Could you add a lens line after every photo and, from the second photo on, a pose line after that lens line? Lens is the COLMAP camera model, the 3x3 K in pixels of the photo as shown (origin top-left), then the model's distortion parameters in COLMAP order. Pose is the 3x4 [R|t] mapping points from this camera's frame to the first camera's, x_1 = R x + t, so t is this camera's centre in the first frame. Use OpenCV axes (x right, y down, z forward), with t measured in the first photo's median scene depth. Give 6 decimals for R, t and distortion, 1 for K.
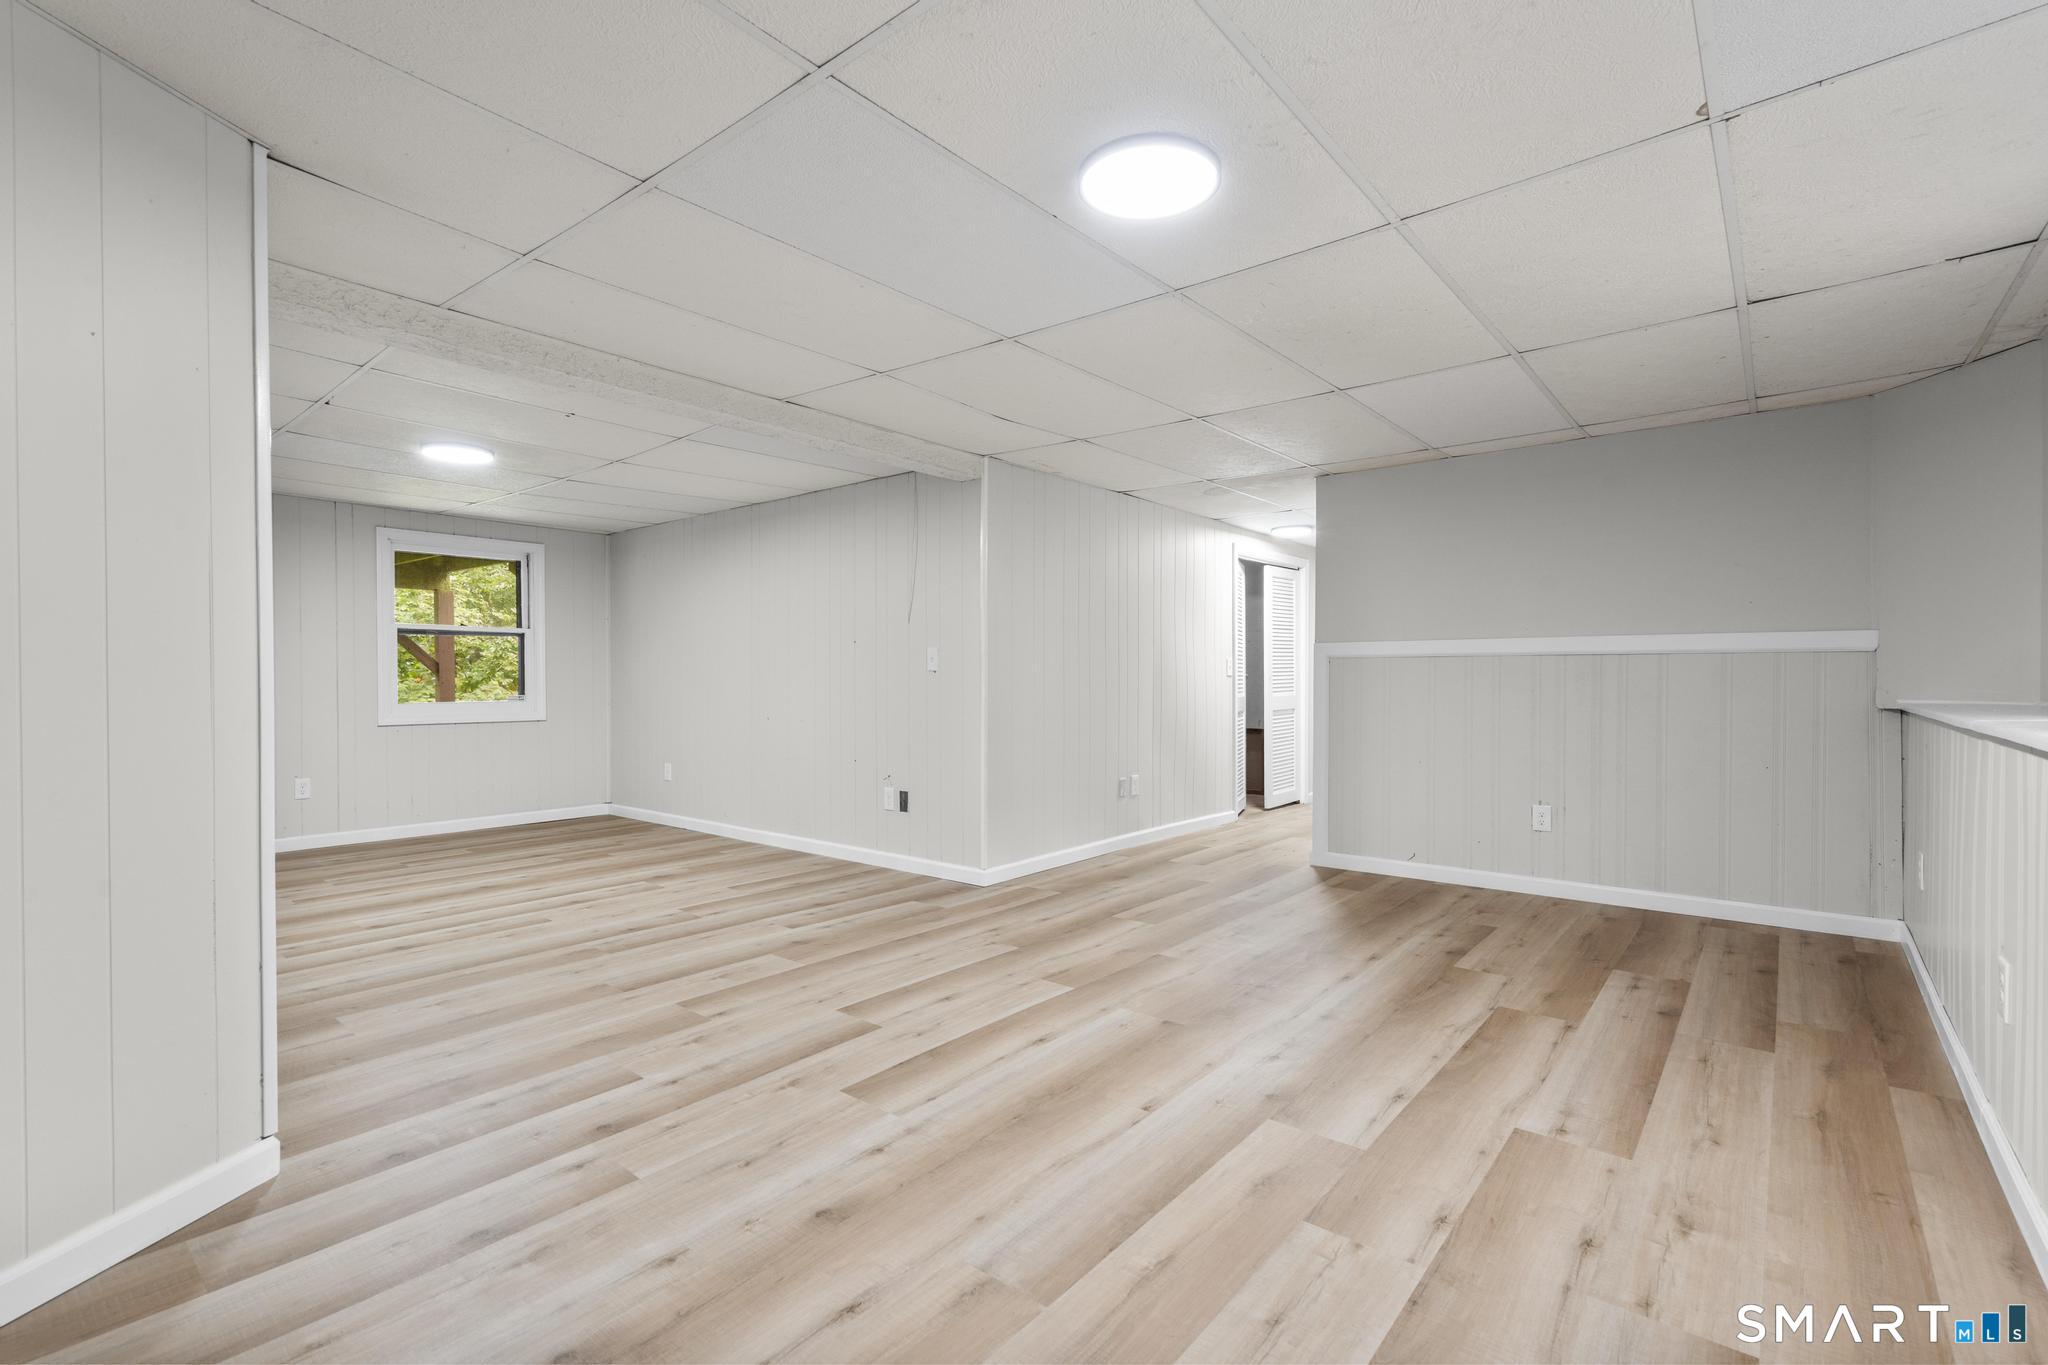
lens RADIAL K [[918.5, 0, 1024.7], [0, 918.5, 682.6], [0, 0, 1]] dist [-0.001831, -0.000218]
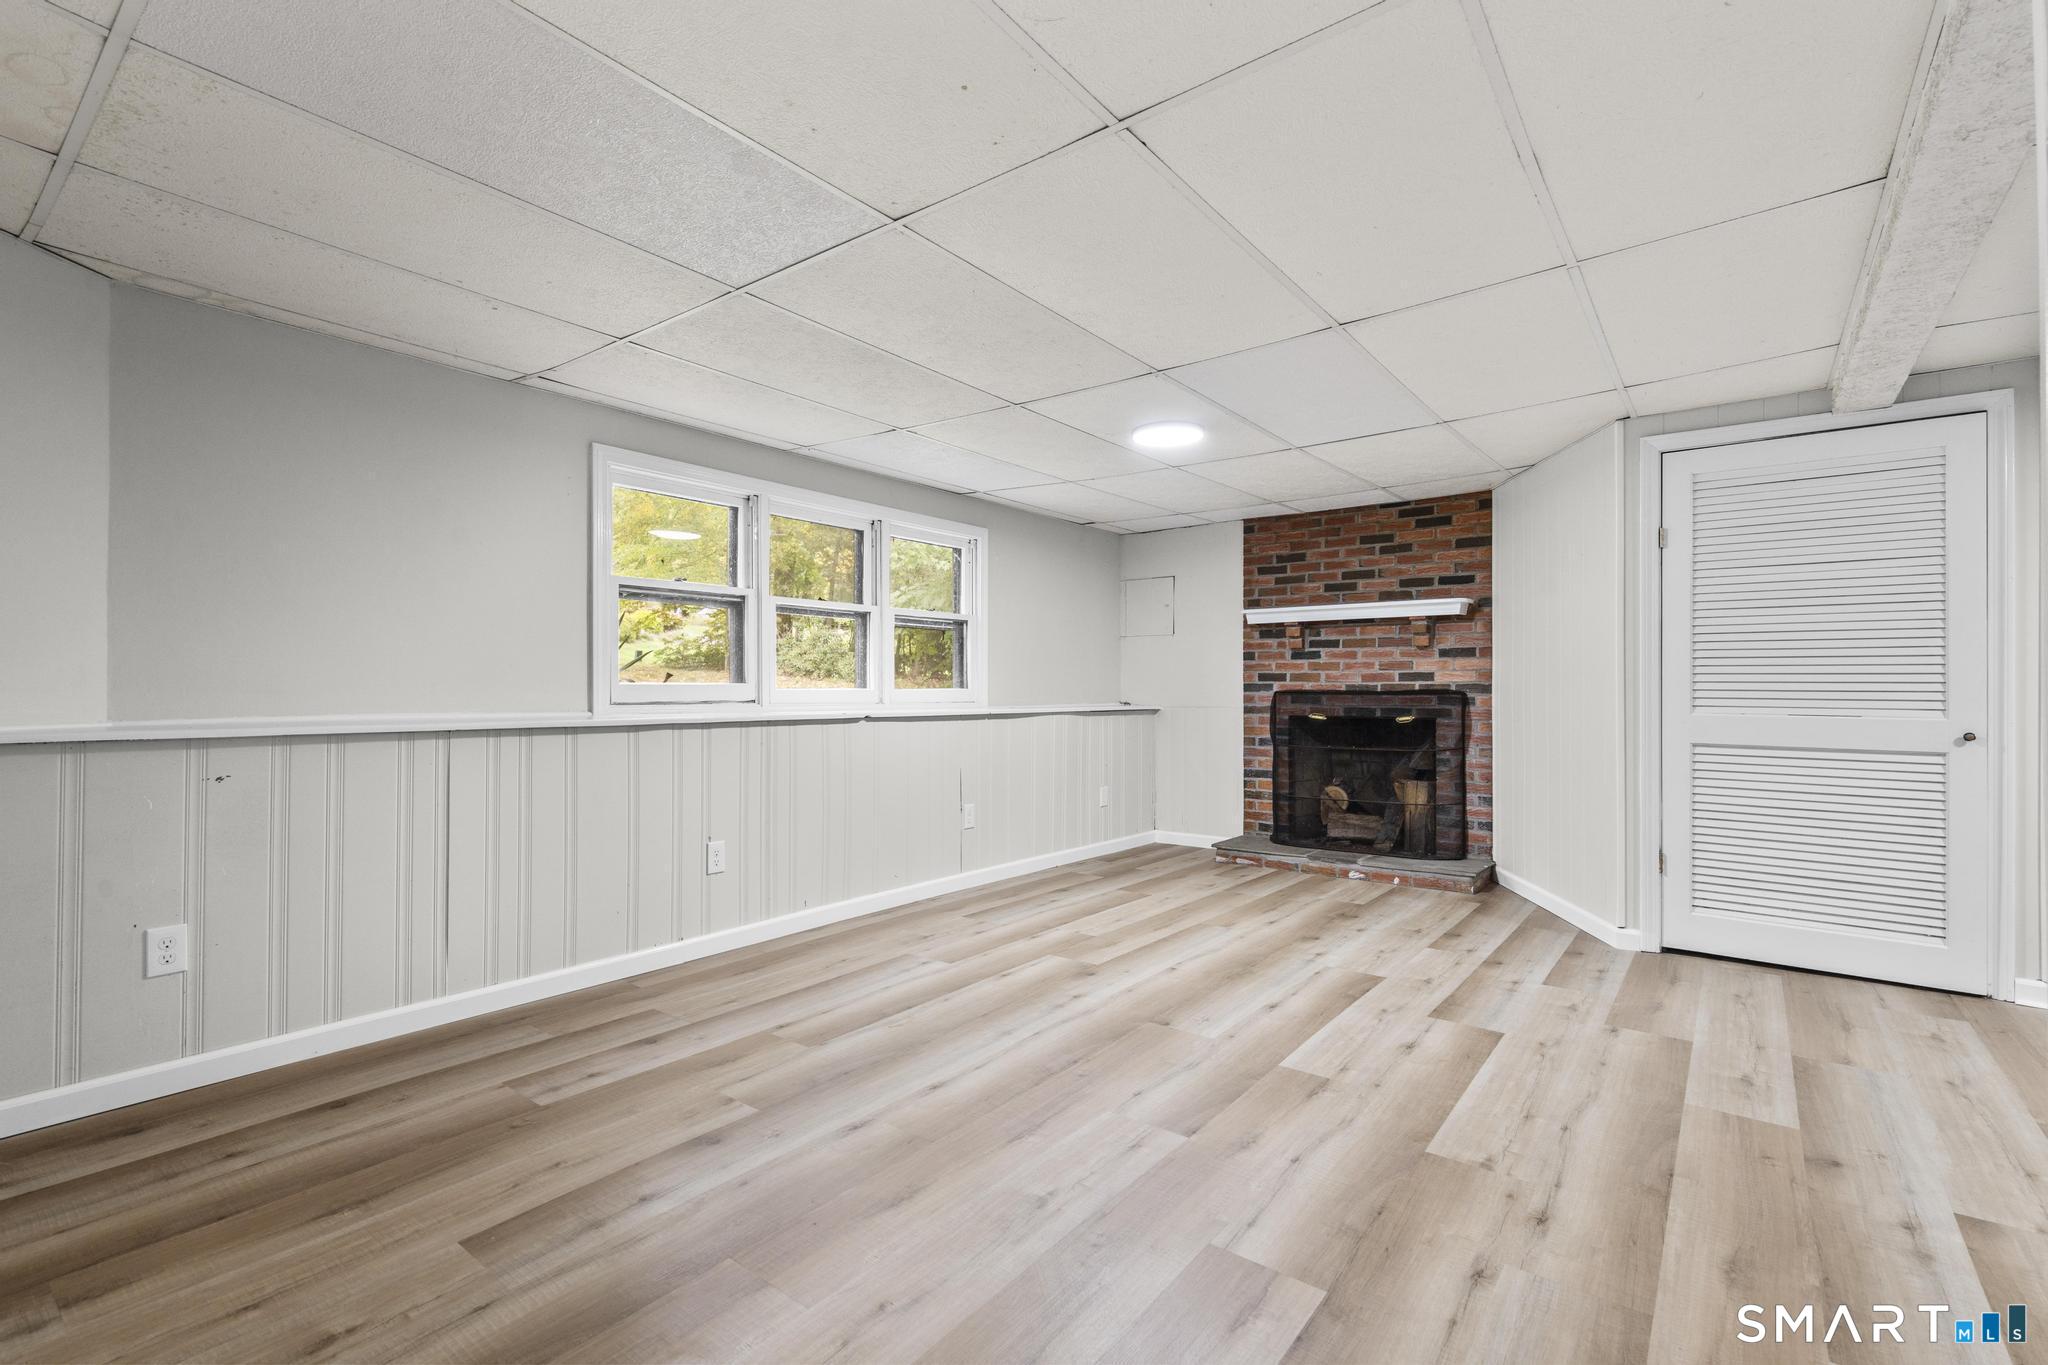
lens RADIAL K [[918.5, 0, 1024.0], [0, 918.5, 683.4], [0, 0, 1]] dist [-0.001831, -0.000218]
pose [[-0.999452, 0.000627, -0.033107, 0.342376], [0.000710, 0.999997, -0.002497, -0.012086], [0.033105, -0.002520, -0.999449, 1.998459]]
